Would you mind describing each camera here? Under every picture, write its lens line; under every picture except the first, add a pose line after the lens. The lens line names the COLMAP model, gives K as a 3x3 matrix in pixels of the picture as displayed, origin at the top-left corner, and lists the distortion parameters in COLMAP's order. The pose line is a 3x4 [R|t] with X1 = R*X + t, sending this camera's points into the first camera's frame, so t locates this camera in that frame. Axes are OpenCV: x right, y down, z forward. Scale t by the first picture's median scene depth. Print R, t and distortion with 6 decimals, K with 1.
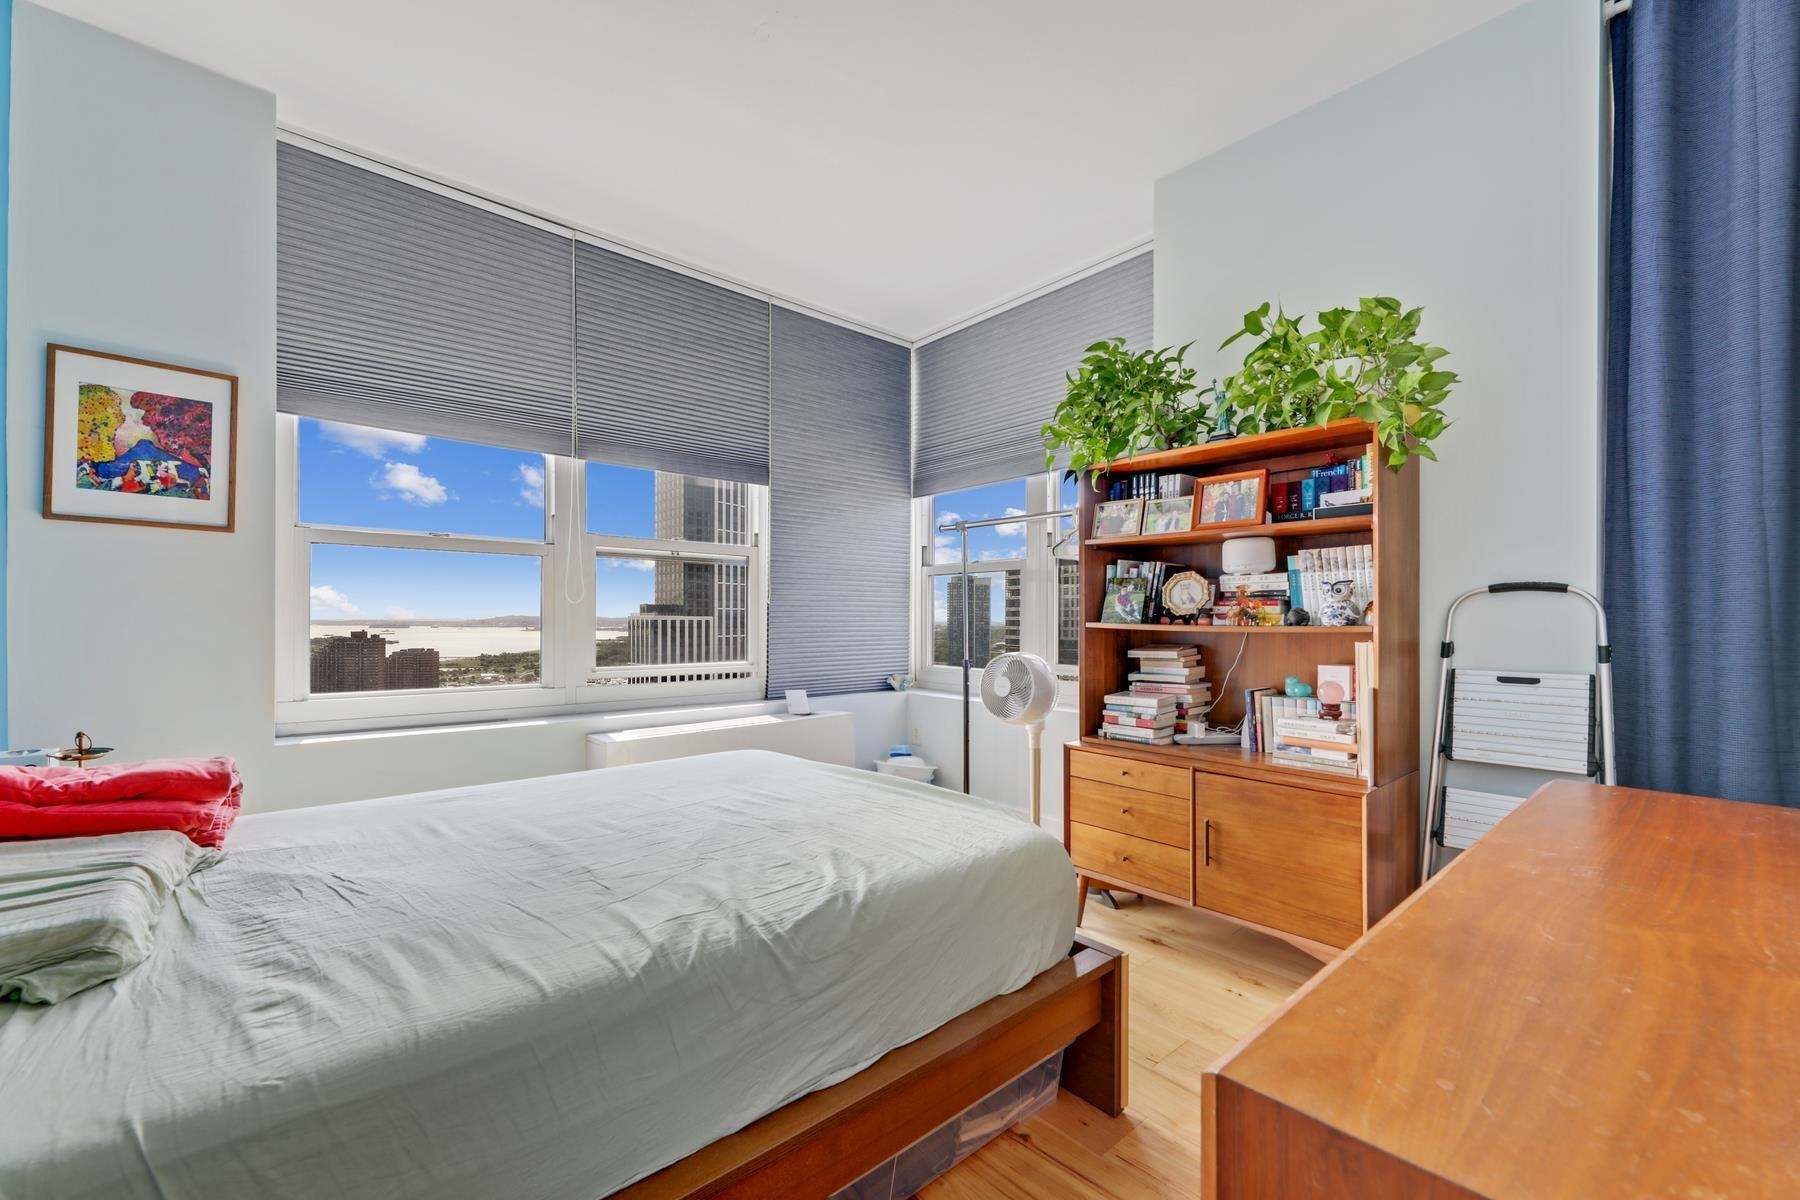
lens RADIAL K [[752.7, 0, 908.2], [0, 752.7, 604.6], [0, 0, 1]] dist [-0.000852, -0.000975]
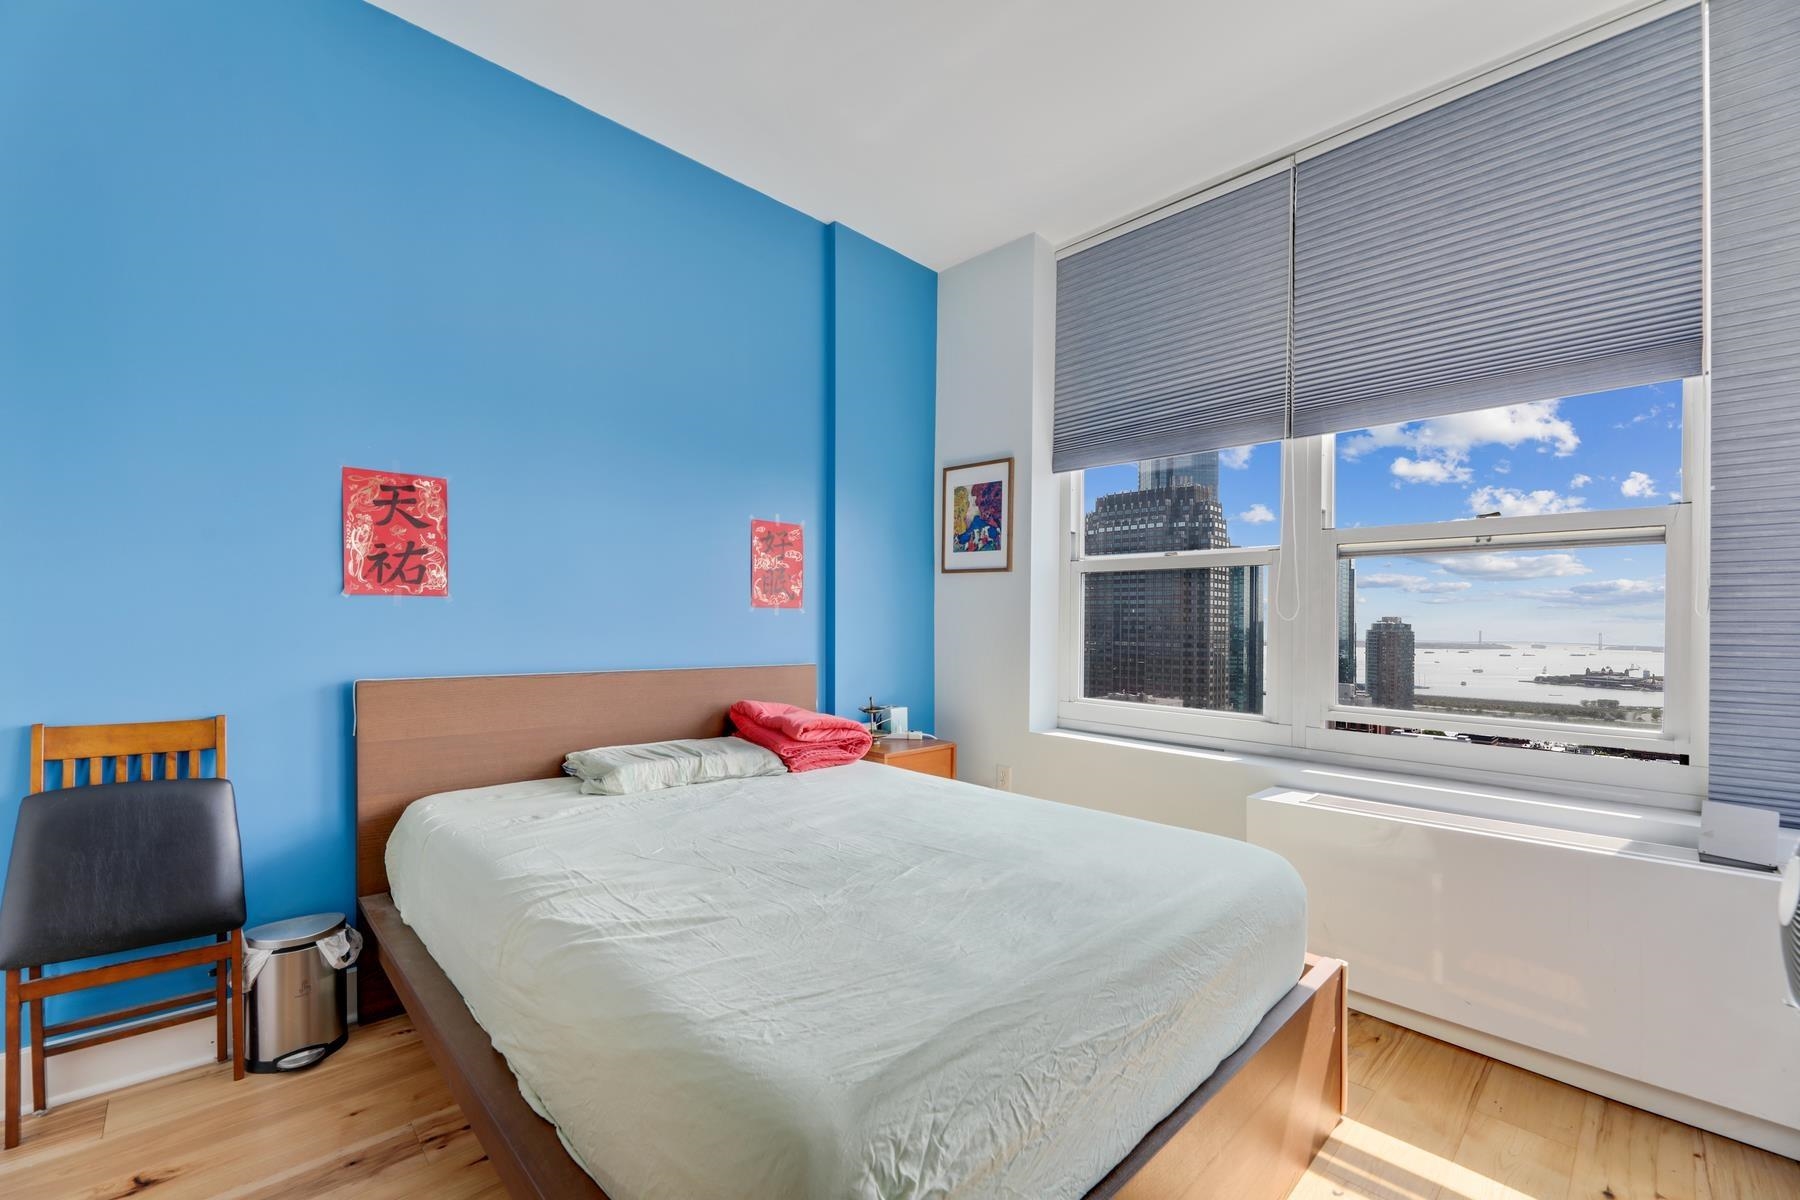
lens RADIAL K [[752.7, 0, 880.2], [0, 752.7, 623.1], [0, 0, 1]] dist [-0.000852, -0.000975]
pose [[0.002430, -0.006698, -0.999975, 0.499208], [-0.002430, 0.999975, -0.006704, 0.008208], [0.999994, 0.002446, 0.002414, 0.802825]]
